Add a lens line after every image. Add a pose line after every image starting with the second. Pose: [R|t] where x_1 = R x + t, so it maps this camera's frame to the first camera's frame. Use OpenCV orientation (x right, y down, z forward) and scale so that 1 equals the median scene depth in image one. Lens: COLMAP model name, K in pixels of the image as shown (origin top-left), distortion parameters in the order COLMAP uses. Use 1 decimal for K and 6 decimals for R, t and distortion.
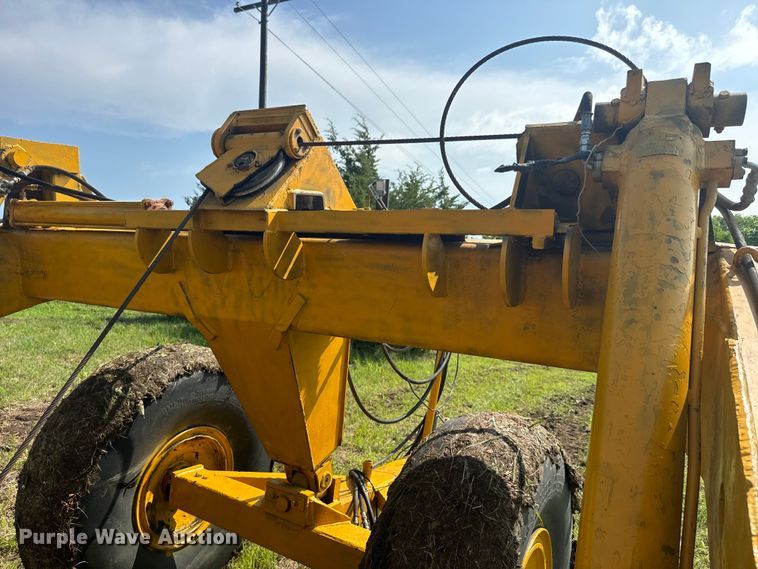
lens RADIAL K [[549.5, 0, 379.8], [0, 549.5, 286.7], [0, 0, 1]] dist [-0.011451, -0.004733]
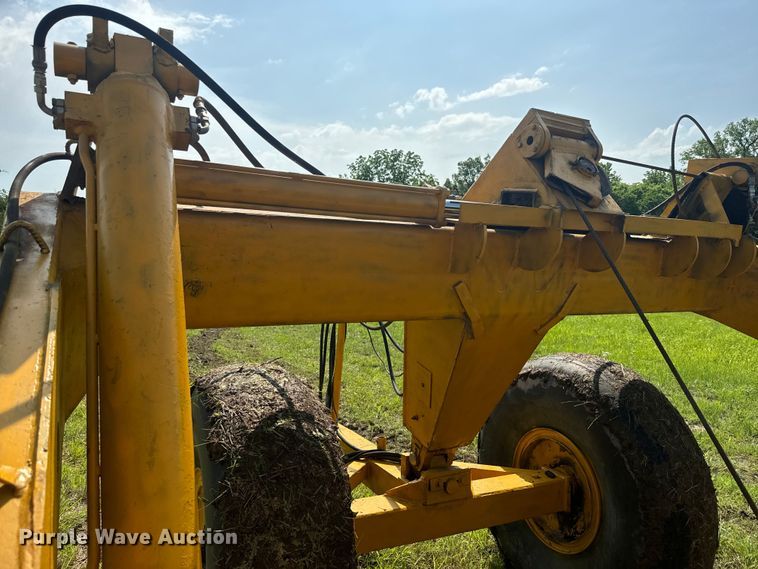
lens RADIAL K [[540.0, 0, 383.0], [0, 540.0, 285.9], [0, 0, 1]] dist [0.003250, -0.011135]
pose [[0.564609, -0.095073, 0.819865, -1.048768], [0.026096, 0.994903, 0.097399, -0.082071], [-0.824946, -0.033598, 0.564212, 0.548246]]
